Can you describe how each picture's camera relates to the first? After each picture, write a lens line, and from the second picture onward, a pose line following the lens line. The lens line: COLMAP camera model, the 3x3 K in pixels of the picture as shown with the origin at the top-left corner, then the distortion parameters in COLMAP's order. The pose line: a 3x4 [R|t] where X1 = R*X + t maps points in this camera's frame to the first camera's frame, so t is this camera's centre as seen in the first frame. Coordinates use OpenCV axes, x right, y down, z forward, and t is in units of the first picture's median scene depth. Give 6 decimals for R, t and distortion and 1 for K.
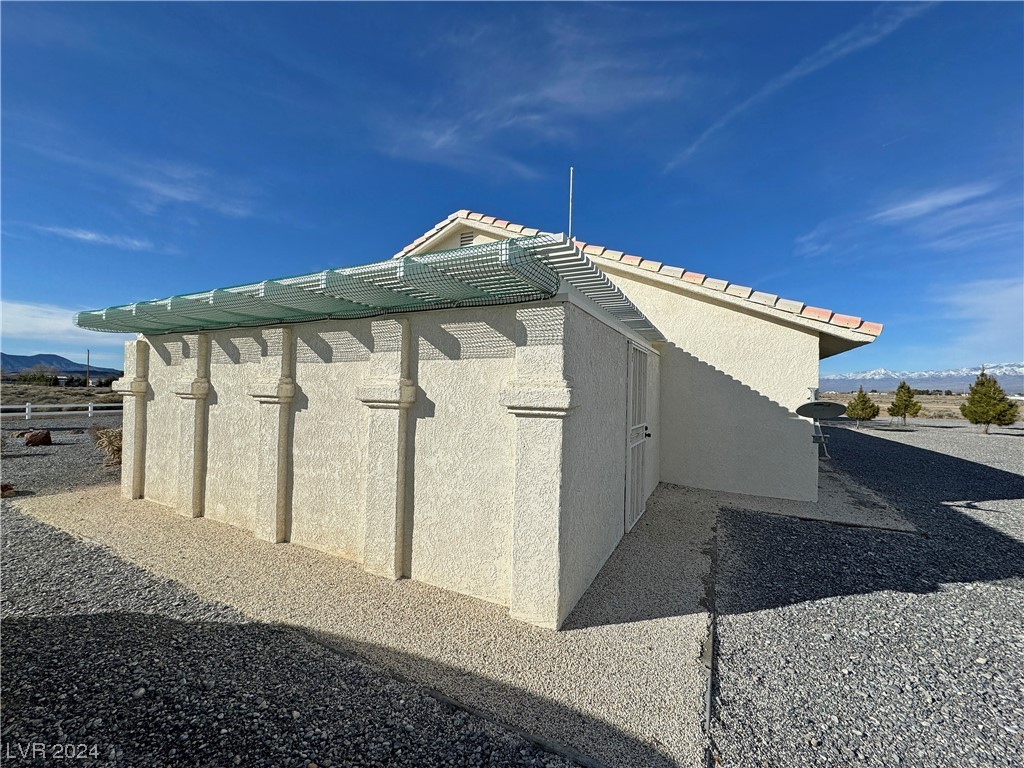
lens RADIAL K [[414.5, 0, 509.0], [0, 414.5, 406.7], [0, 0, 1]] dist [0.001003, 0.000060]
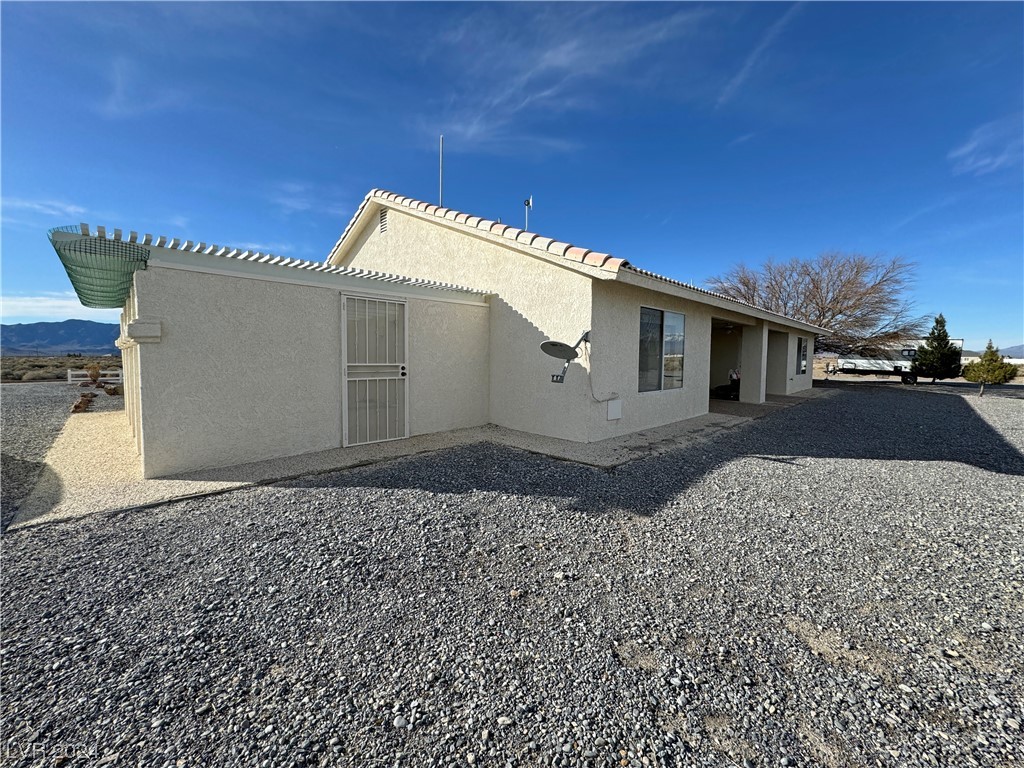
lens RADIAL K [[426.5, 0, 514.8], [0, 426.5, 361.9], [0, 0, 1]] dist [0.020324, -0.000109]
pose [[0.946268, -0.009330, -0.323250, 0.348596], [-0.004030, 0.999166, -0.040634, 0.027927], [0.323360, 0.039753, 0.945441, -0.020076]]
